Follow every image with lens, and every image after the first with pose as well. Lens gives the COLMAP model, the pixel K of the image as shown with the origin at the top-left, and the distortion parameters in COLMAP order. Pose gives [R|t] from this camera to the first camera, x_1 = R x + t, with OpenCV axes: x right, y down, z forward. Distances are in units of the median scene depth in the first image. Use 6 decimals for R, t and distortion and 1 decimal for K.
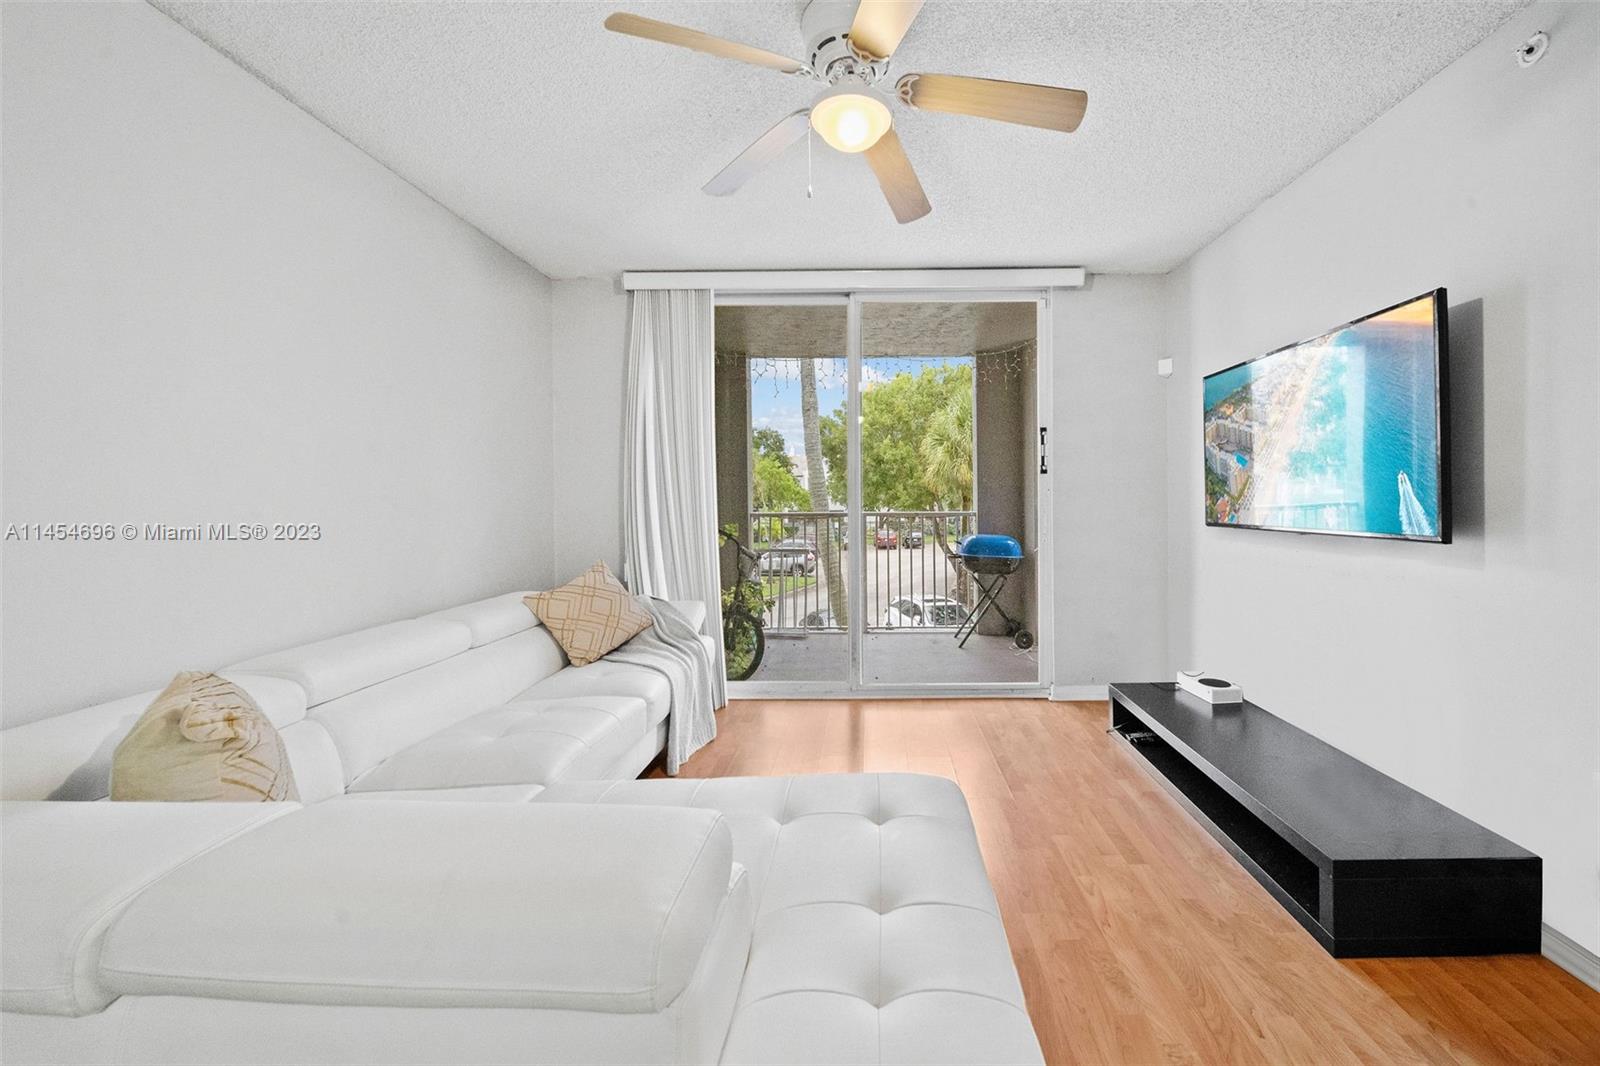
lens RADIAL K [[606.9, 0, 816.3], [0, 606.9, 498.1], [0, 0, 1]] dist [0.000786, 0.000455]
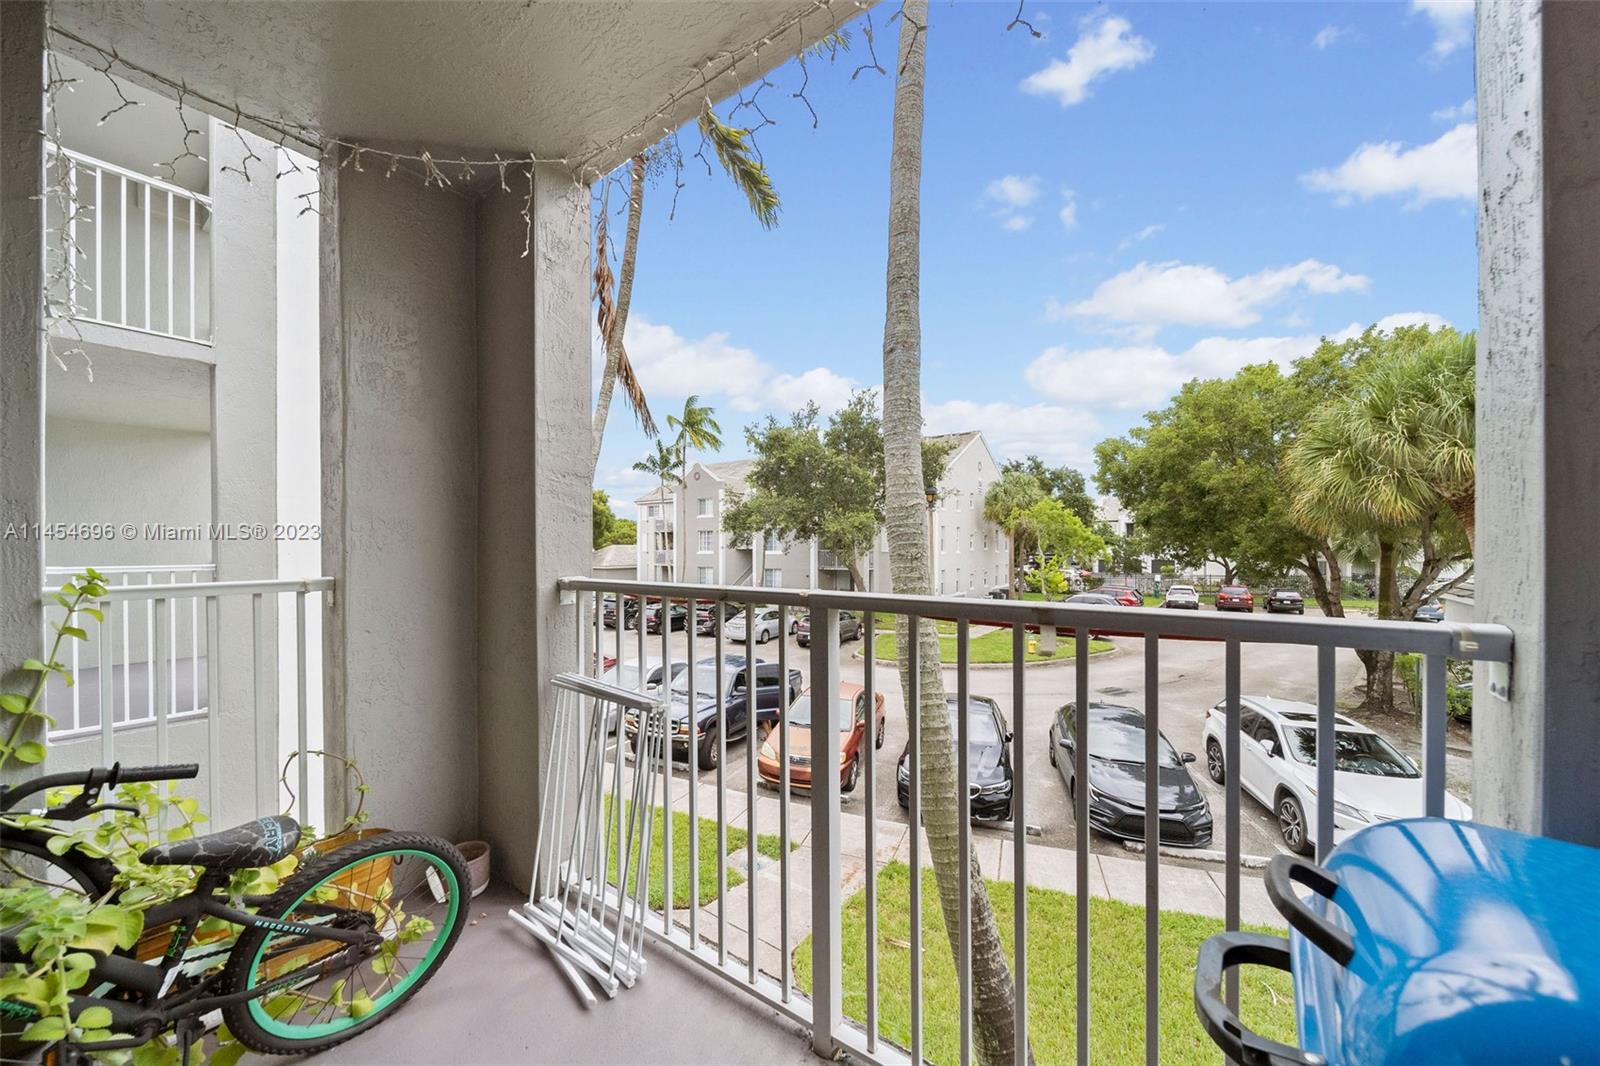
lens RADIAL K [[498.1, 0, 816.0], [0, 498.1, 551.6], [0, 0, 1]] dist [0.002157, 0.000140]
pose [[0.819460, 0.009398, -0.573059, 0.334663], [-0.004290, 0.999938, 0.010264, 0.023826], [0.573120, -0.005953, 0.819450, 1.340095]]
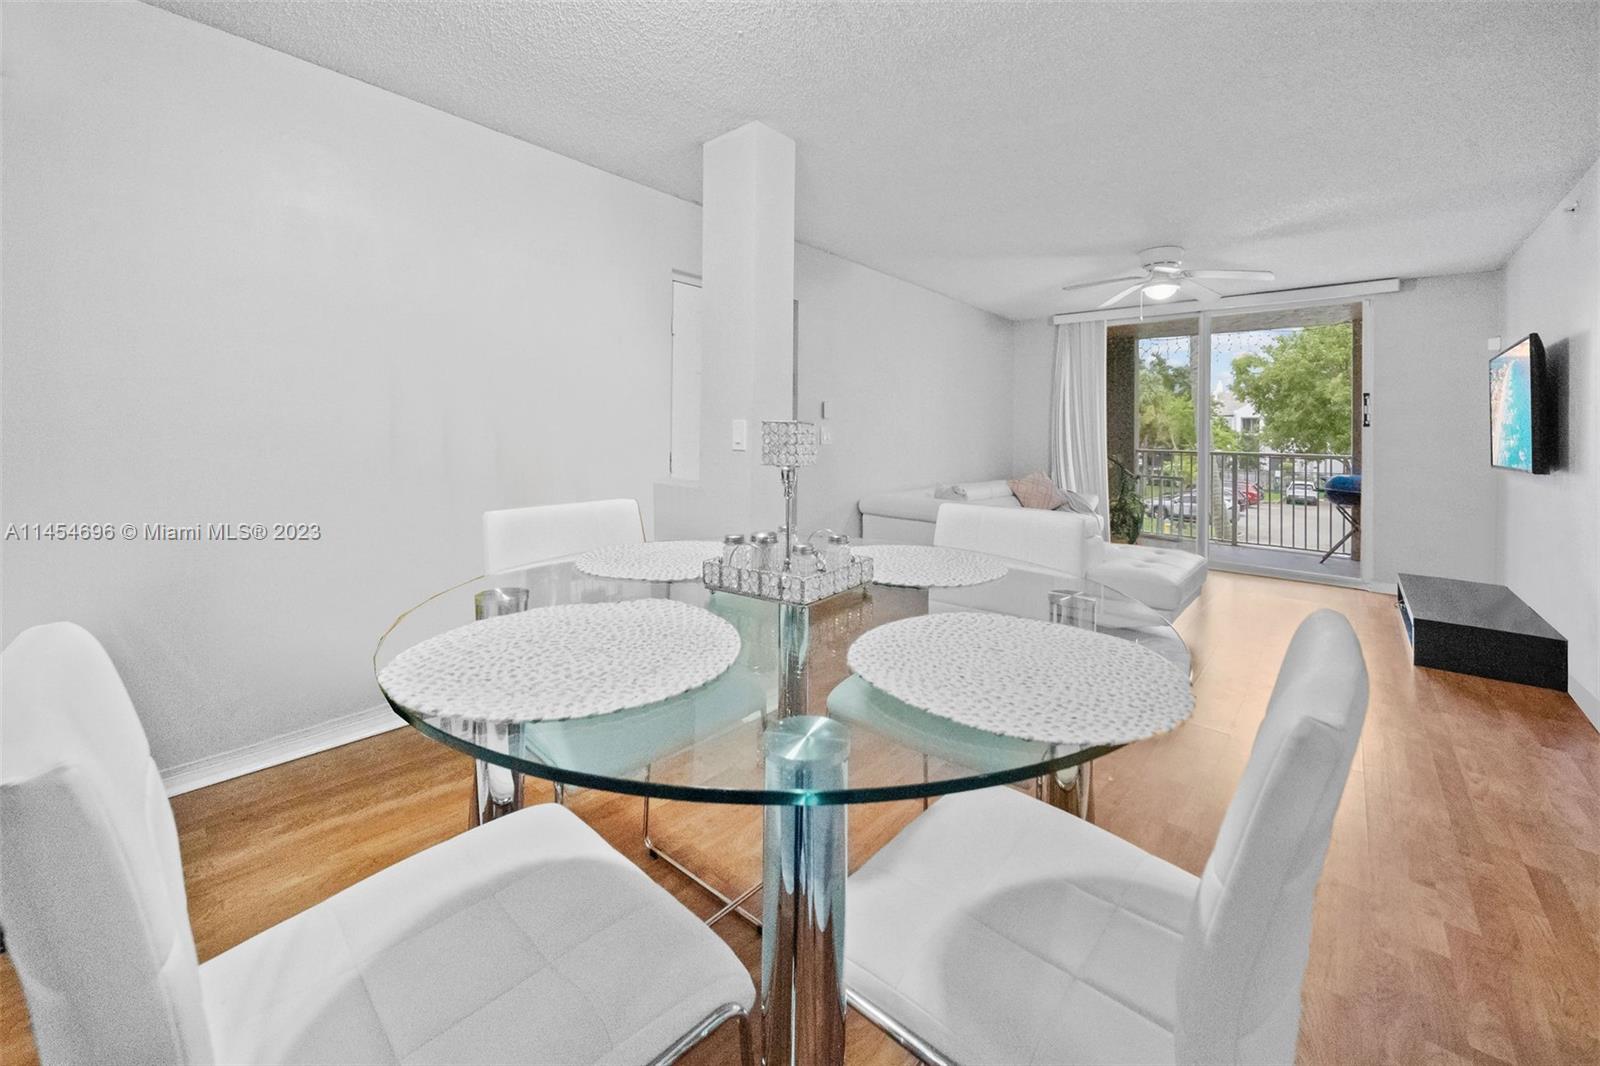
lens RADIAL K [[633.0, 0, 806.3], [0, 633.0, 423.8], [0, 0, 1]] dist [0.000440, -0.000044]
pose [[0.806415, 0.014051, -0.591183, 0.207197], [-0.025039, 0.999632, -0.010397, -0.000717], [0.590819, 0.023187, 0.806471, -0.938593]]
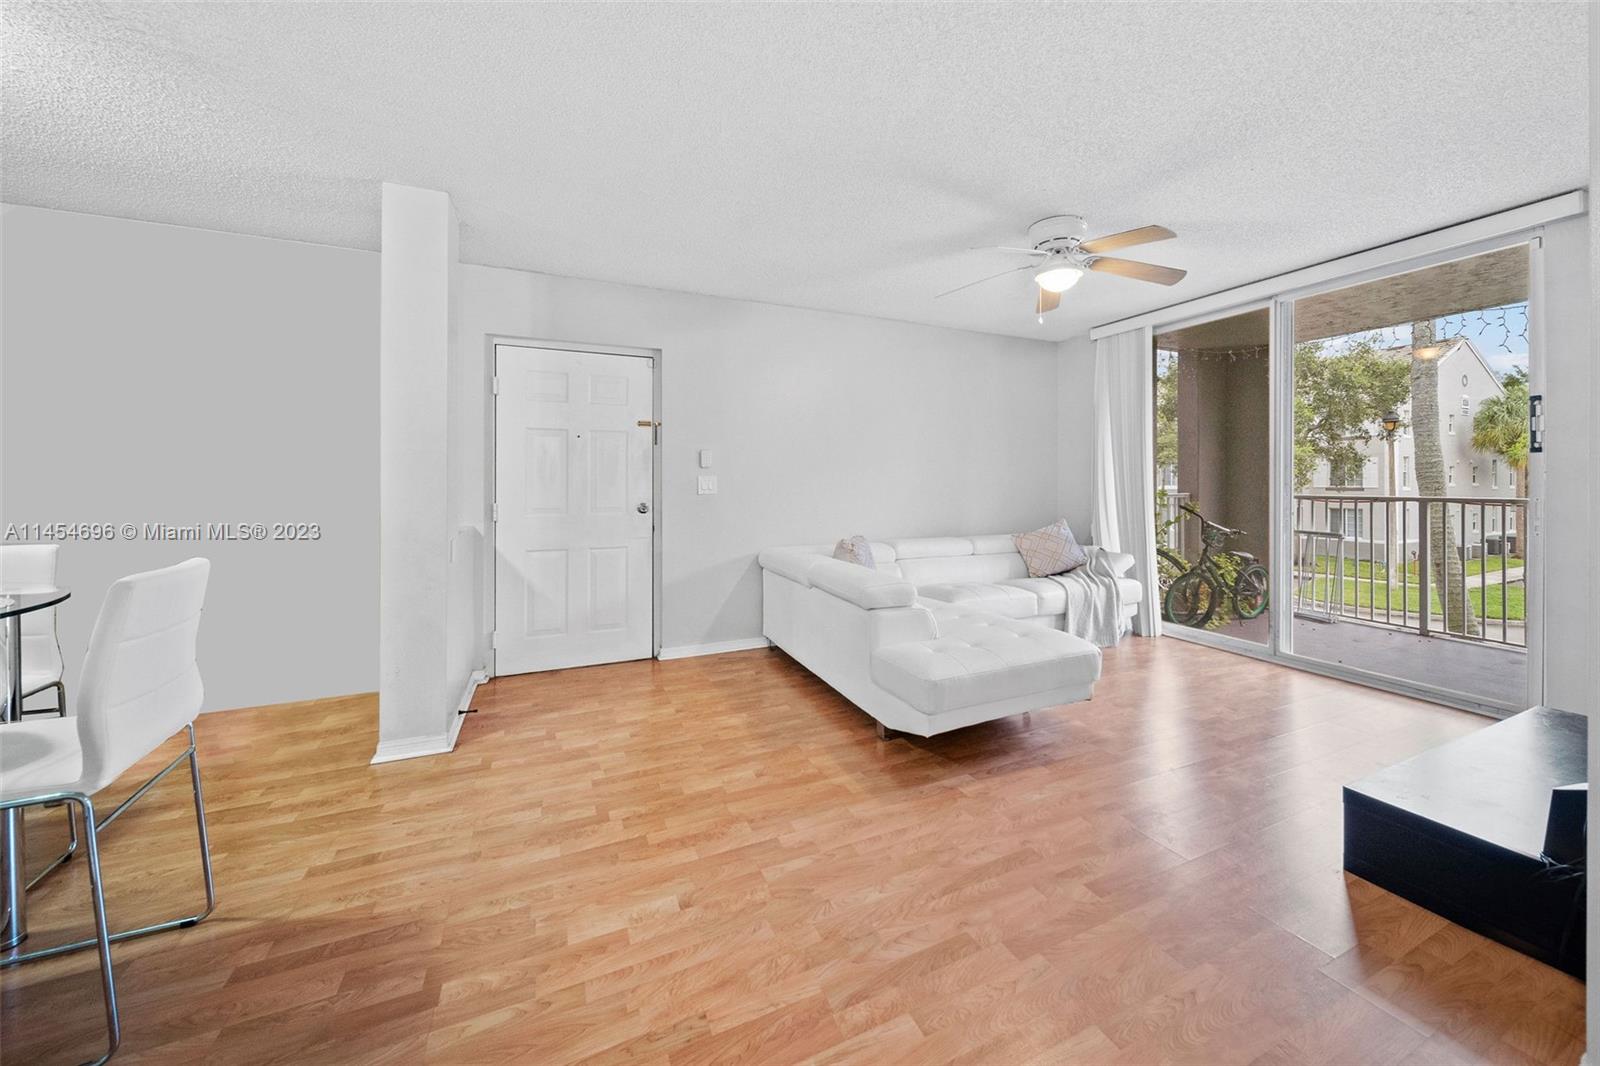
lens RADIAL K [[599.7, 0, 858.9], [0, 599.7, 482.3], [0, 0, 1]] dist [0.001447, -0.001301]
pose [[0.477143, 0.006210, -0.878804, 0.659057], [-0.002359, 0.999980, 0.005785, -0.003404], [0.878823, -0.000687, 0.477148, -0.190179]]
